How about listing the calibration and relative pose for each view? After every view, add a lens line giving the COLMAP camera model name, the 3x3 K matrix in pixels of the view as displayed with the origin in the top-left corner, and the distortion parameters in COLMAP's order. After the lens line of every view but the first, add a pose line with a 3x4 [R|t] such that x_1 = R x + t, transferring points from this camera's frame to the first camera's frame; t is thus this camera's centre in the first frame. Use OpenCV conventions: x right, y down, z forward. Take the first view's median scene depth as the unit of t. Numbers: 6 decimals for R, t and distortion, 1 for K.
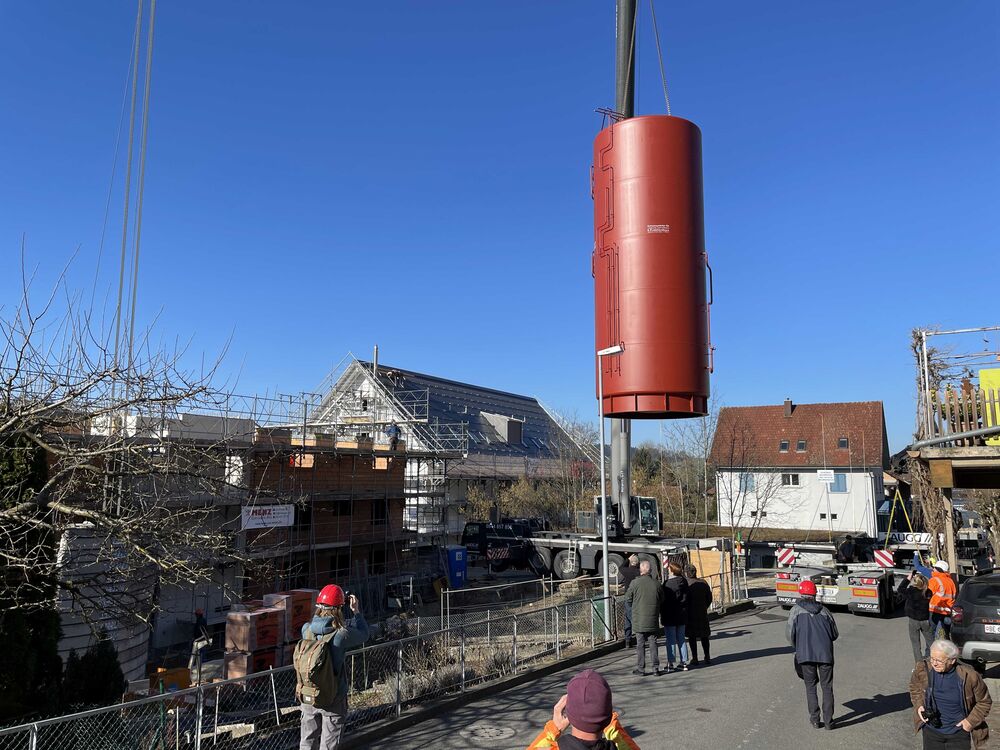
lens RADIAL K [[755.0, 0, 500.2], [0, 755.0, 360.0], [0, 0, 1]] dist [0.096378, -0.119845]
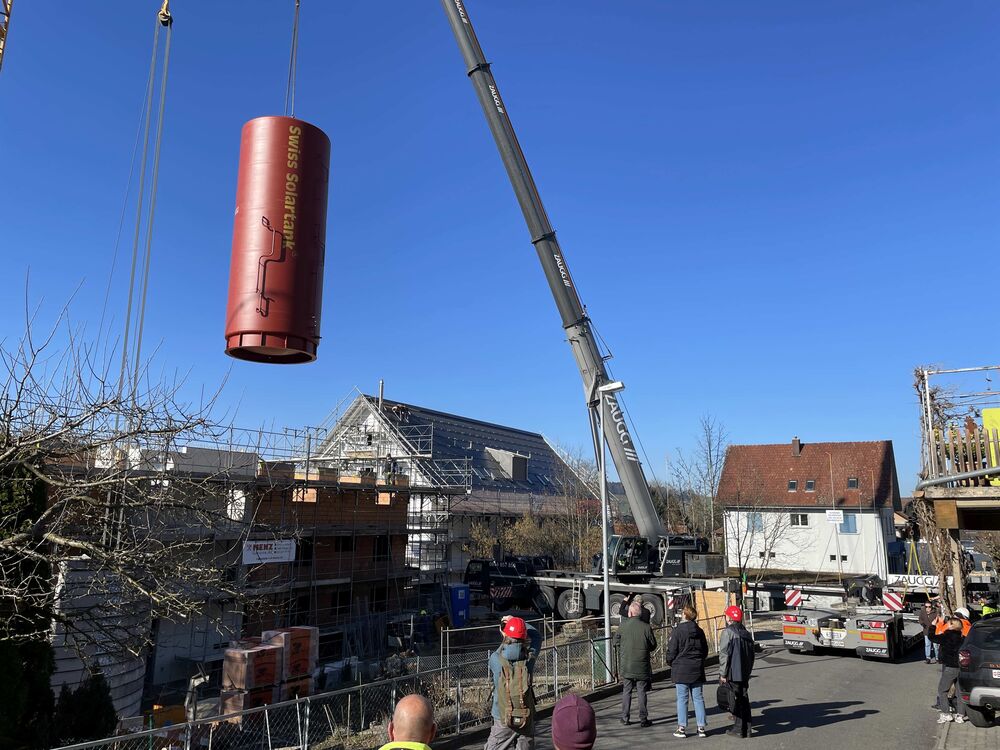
lens RADIAL K [[755.0, 0, 496.9], [0, 755.0, 359.3], [0, 0, 1]] dist [0.096378, -0.119845]
pose [[0.999883, 0.007098, -0.013525, 0.003980], [-0.007738, 0.998825, -0.047847, 0.000435], [0.013170, 0.047946, 0.998763, -0.001358]]
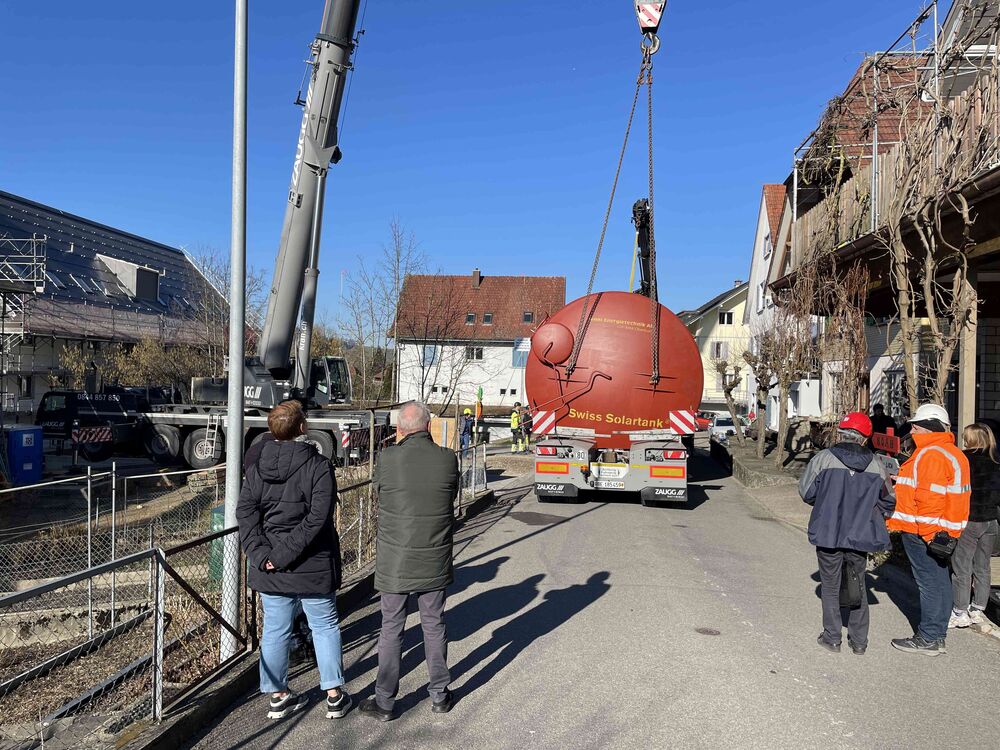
lens RADIAL K [[755.0, 0, 499.6], [0, 755.0, 358.3], [0, 0, 1]] dist [0.096378, -0.119845]
pose [[0.908811, 0.028699, 0.416219, 0.054494], [-0.088205, 0.988298, 0.124450, 0.099480], [-0.407777, -0.149814, 0.900707, 0.350643]]
